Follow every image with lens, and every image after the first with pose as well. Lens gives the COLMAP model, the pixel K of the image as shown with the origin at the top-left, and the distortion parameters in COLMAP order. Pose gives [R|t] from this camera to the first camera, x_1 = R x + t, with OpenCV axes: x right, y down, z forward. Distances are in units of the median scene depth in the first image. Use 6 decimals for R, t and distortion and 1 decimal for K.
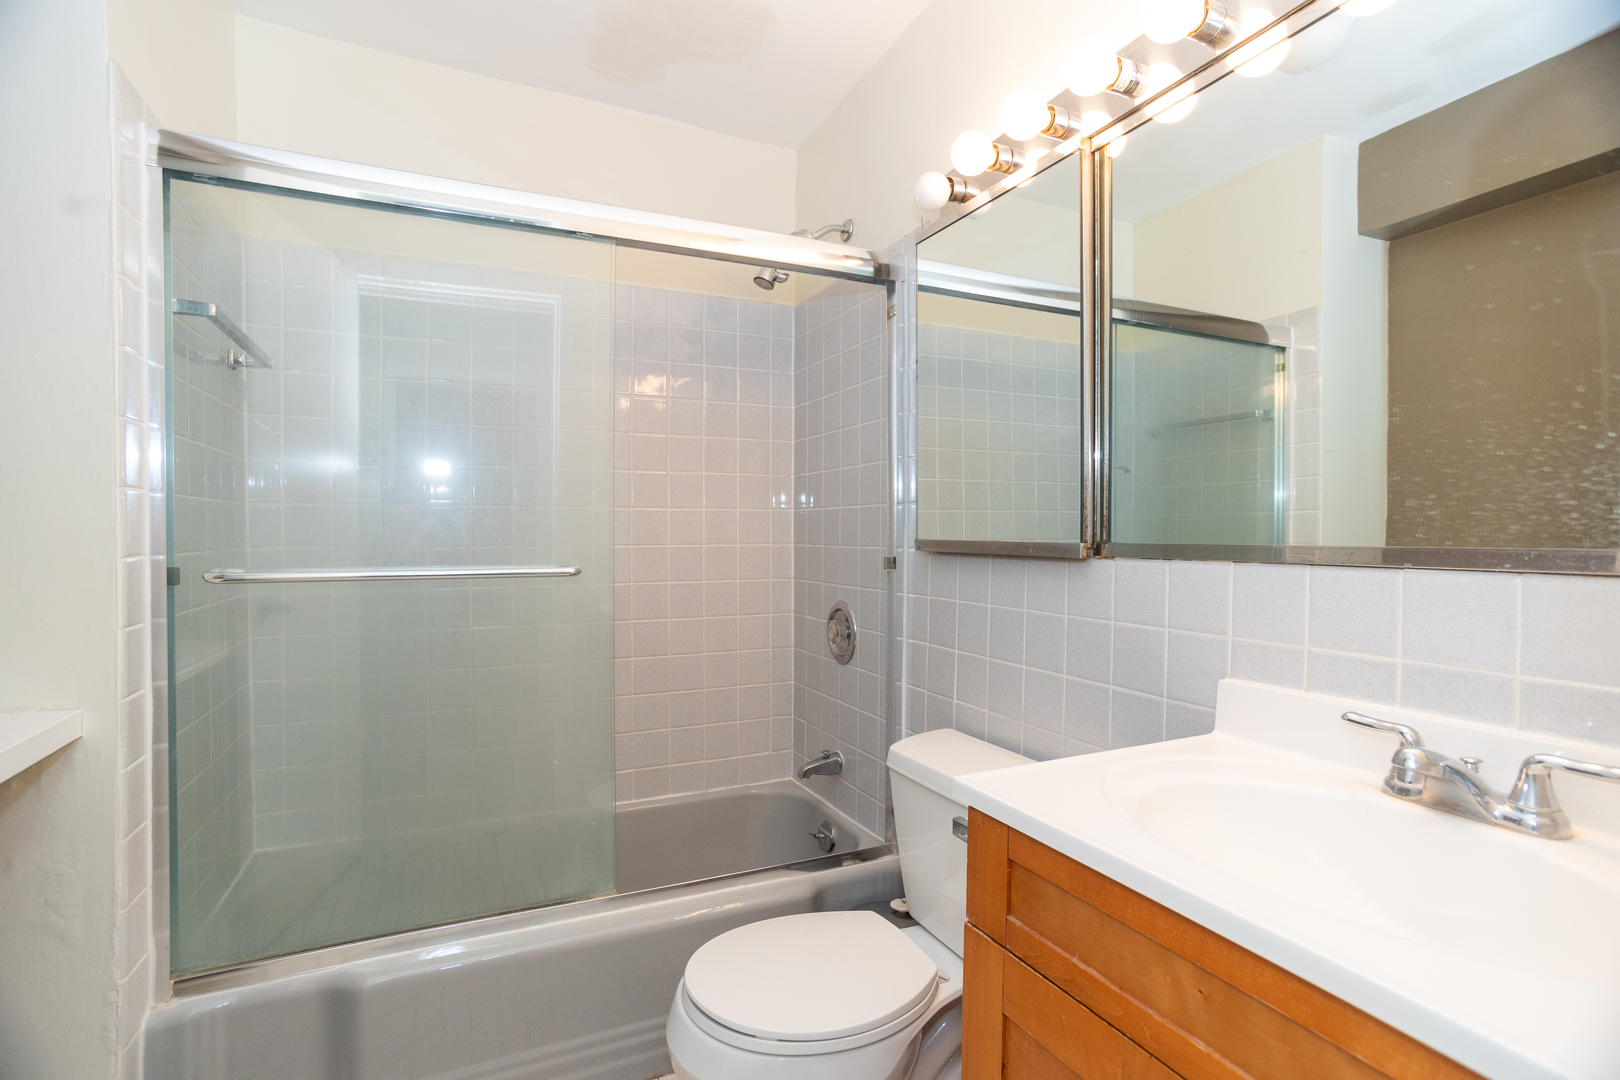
lens RADIAL K [[775.4, 0, 810.0], [0, 775.4, 540.0], [0, 0, 1]] dist [-0.081437, 0.050978]
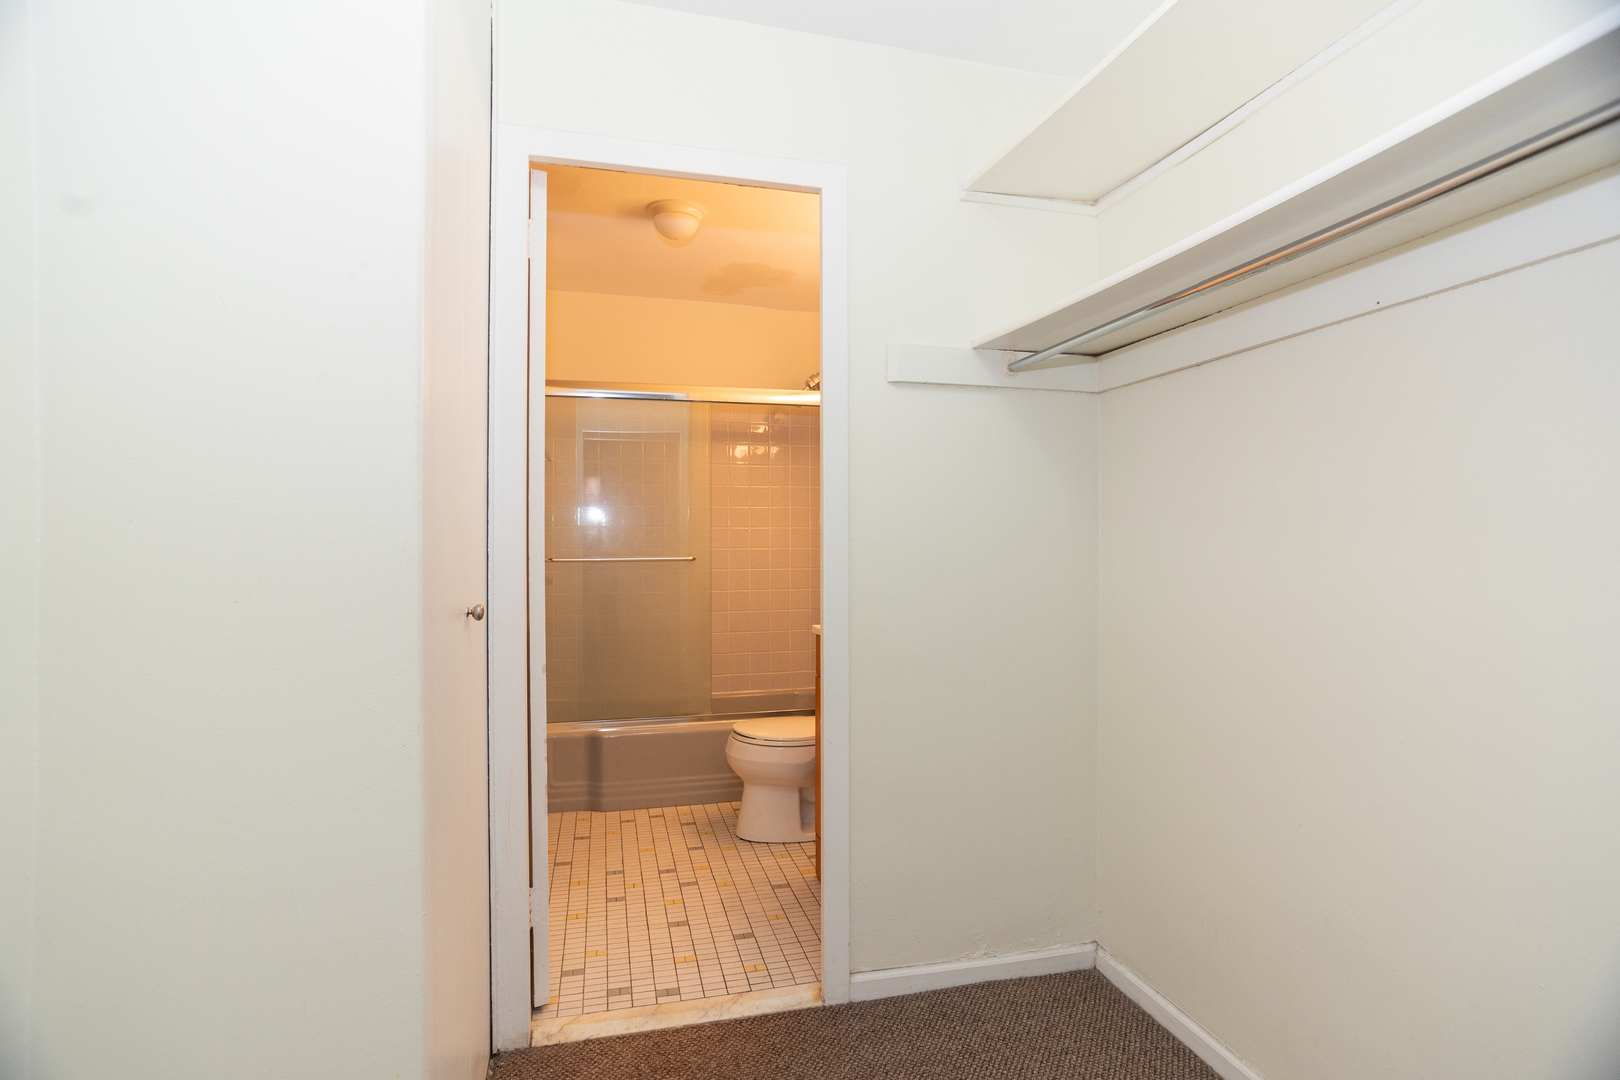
lens RADIAL K [[775.4, 0, 810.0], [0, 775.4, 540.0], [0, 0, 1]] dist [-0.081437, 0.050978]
pose [[0.987523, 0.007568, -0.157296, 0.401379], [-0.006296, 0.999943, 0.008587, -0.036695], [0.157352, -0.007489, 0.987514, -1.218300]]
